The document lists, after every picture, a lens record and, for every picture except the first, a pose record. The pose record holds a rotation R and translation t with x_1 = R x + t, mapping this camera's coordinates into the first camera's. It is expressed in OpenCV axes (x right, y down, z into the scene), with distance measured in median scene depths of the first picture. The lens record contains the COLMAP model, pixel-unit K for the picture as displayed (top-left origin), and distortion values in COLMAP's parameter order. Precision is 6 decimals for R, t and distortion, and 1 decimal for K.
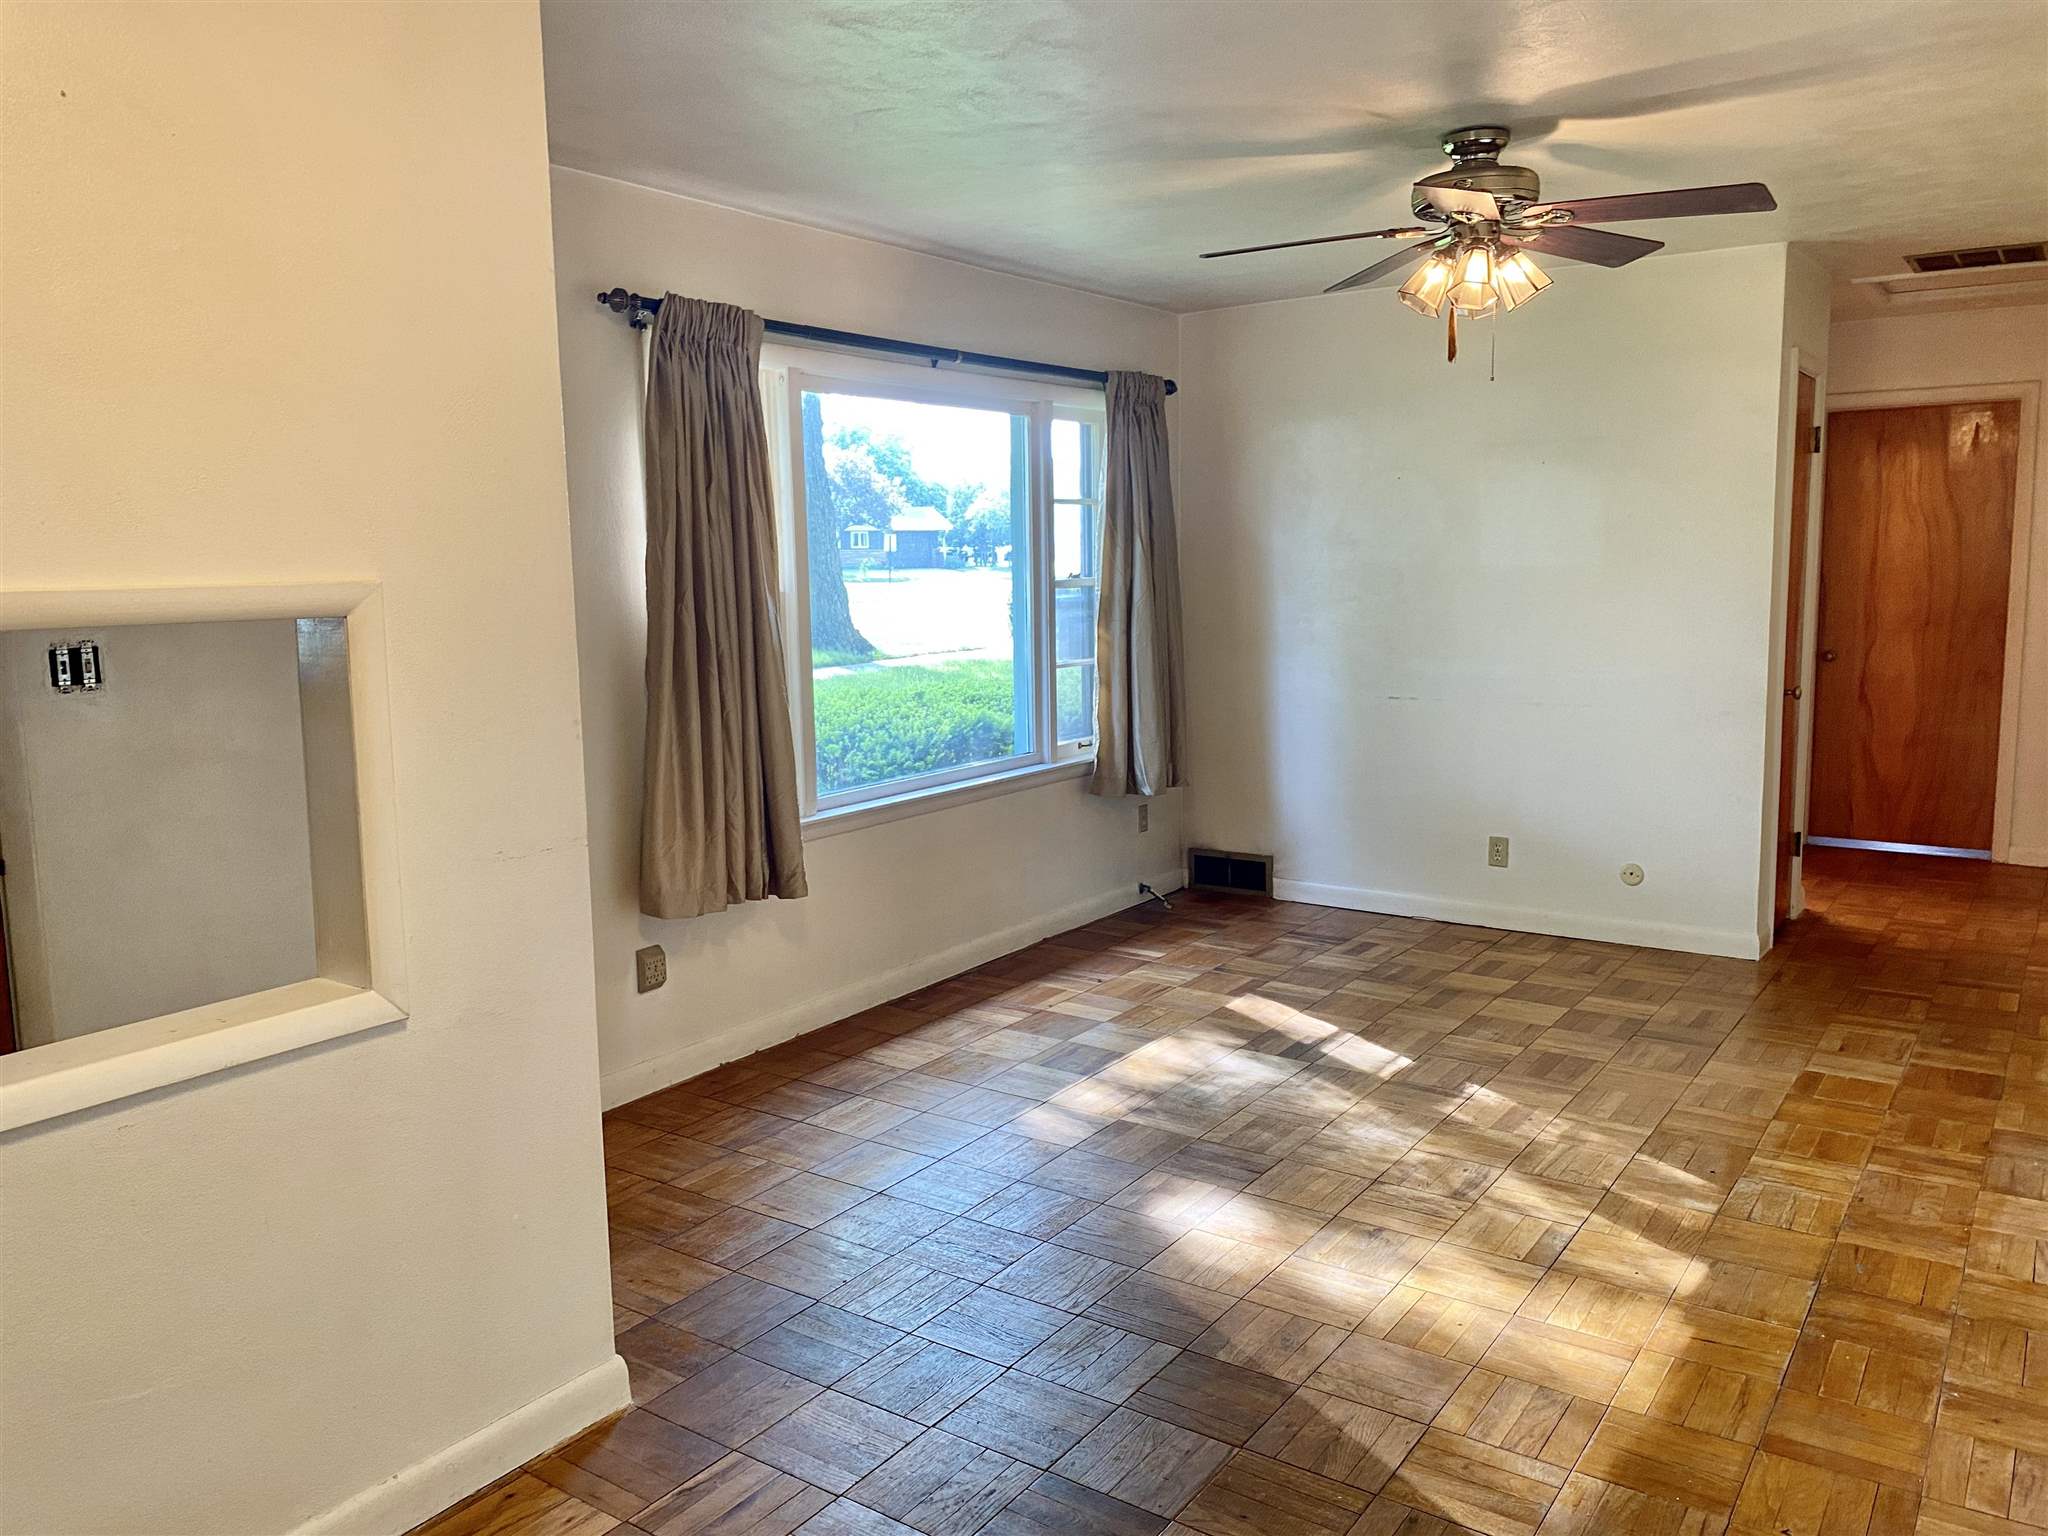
lens RADIAL K [[1560.1, 0, 1012.0], [0, 1560.1, 763.7], [0, 0, 1]] dist [0.037030, -0.006267]
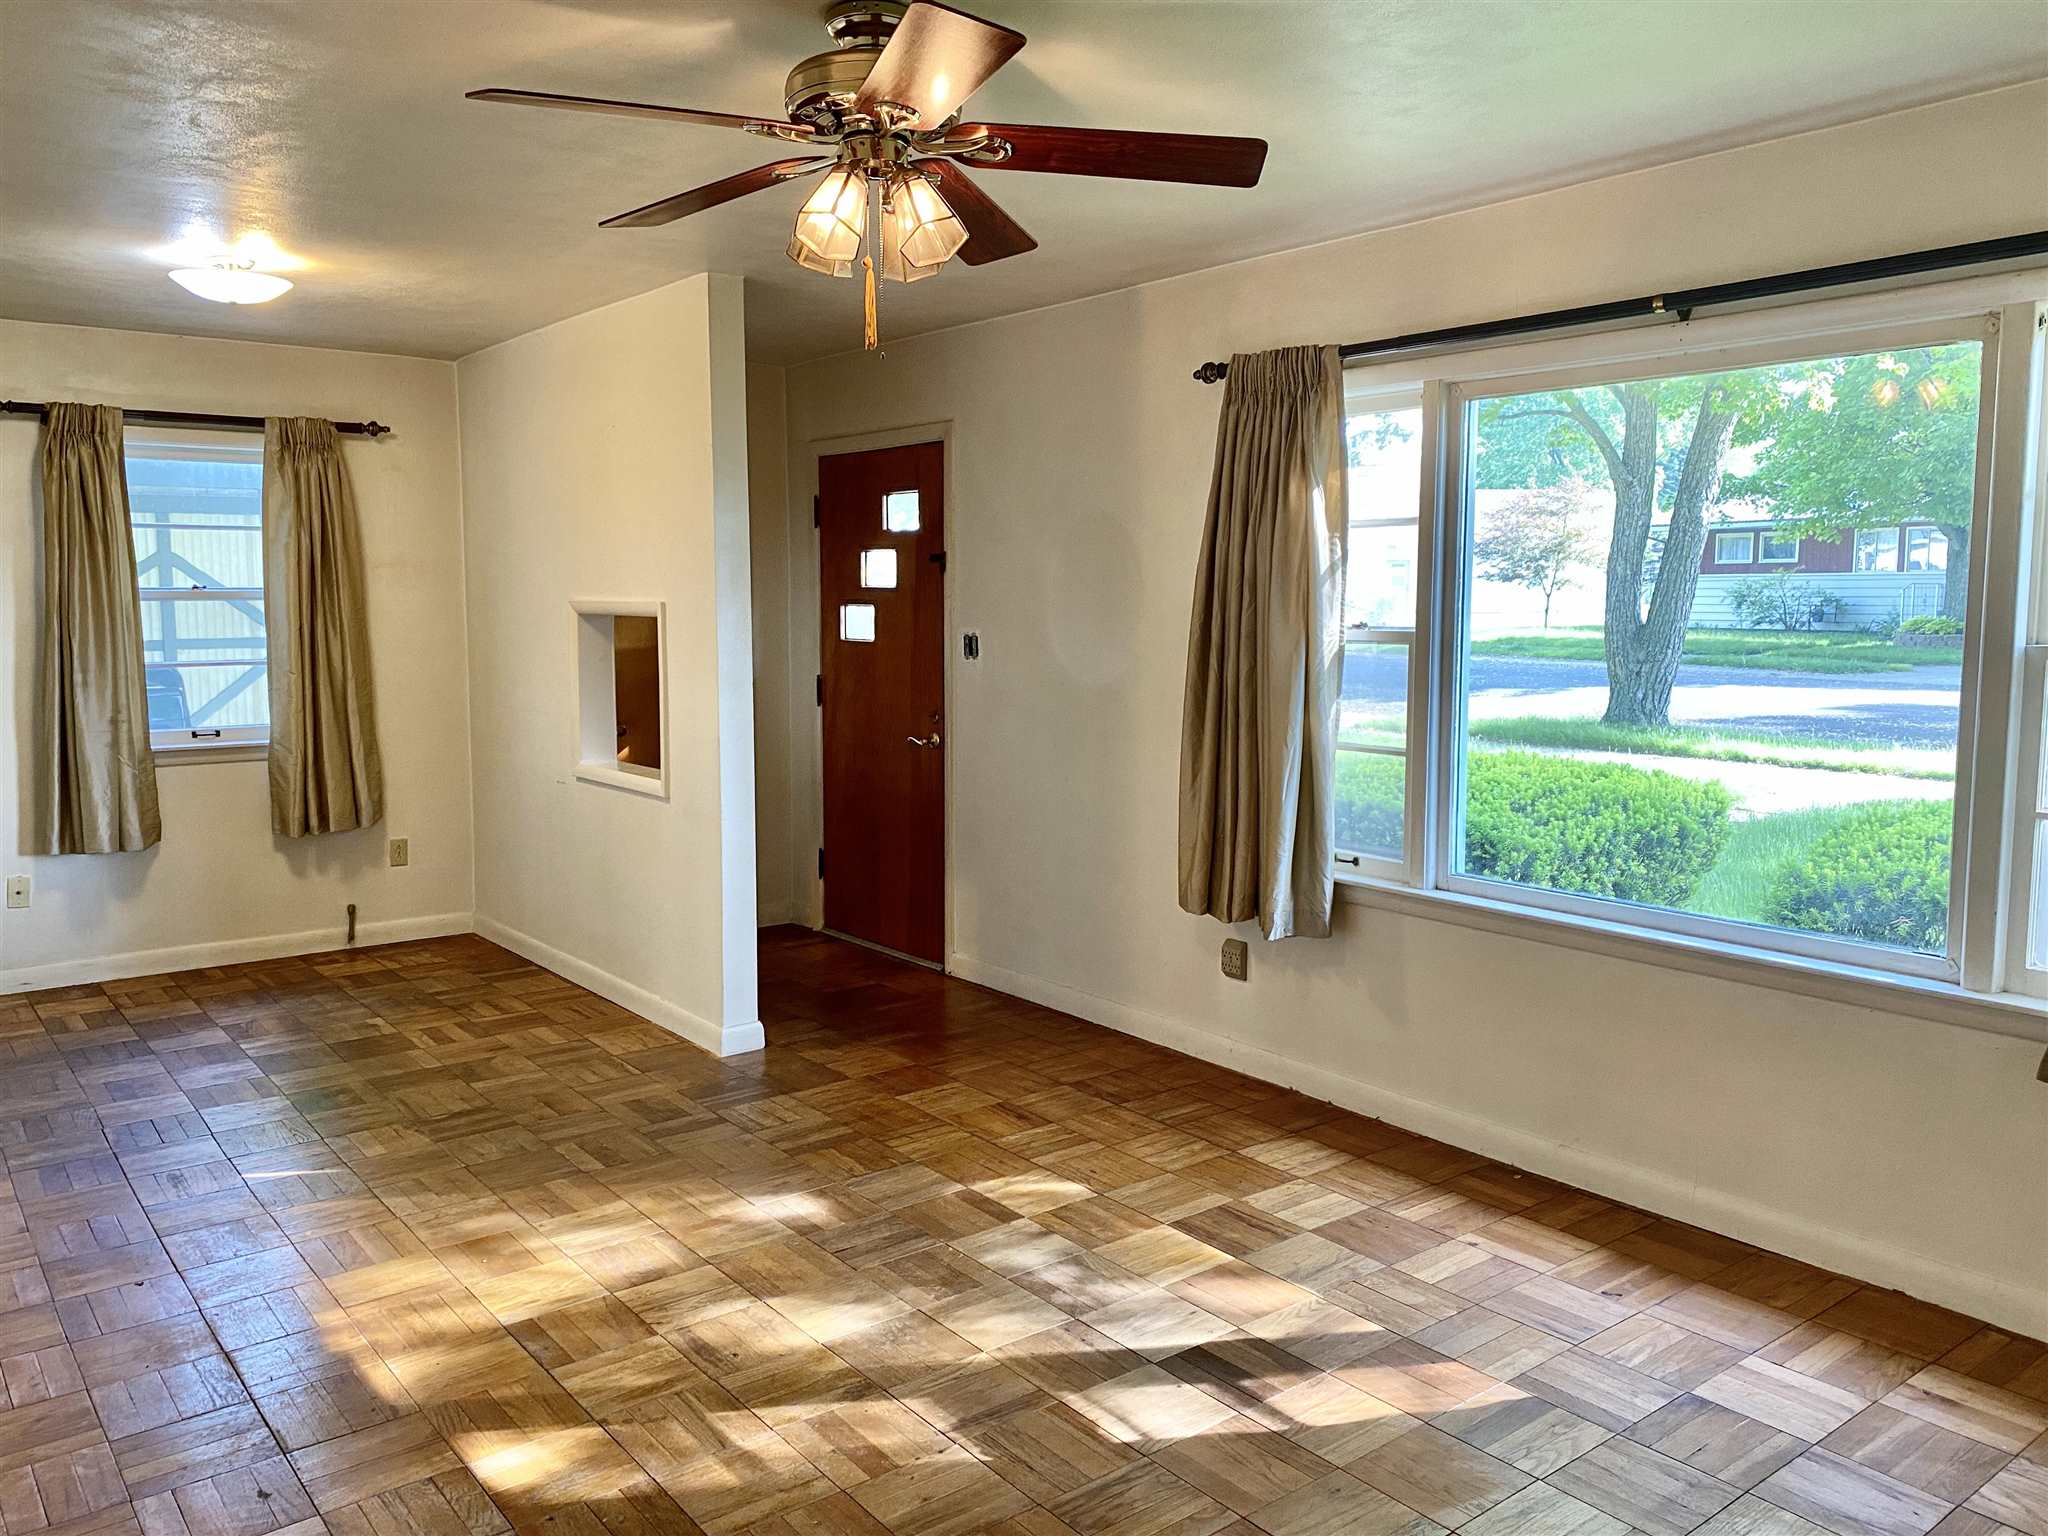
lens RADIAL K [[1560.1, 0, 1012.4], [0, 1560.1, 763.1], [0, 0, 1]] dist [0.037030, -0.006267]
pose [[-0.300744, 0.122322, -0.945828, 0.821753], [-0.123477, 0.978399, 0.165796, -0.165443], [0.945678, 0.166650, -0.279144, 1.097147]]
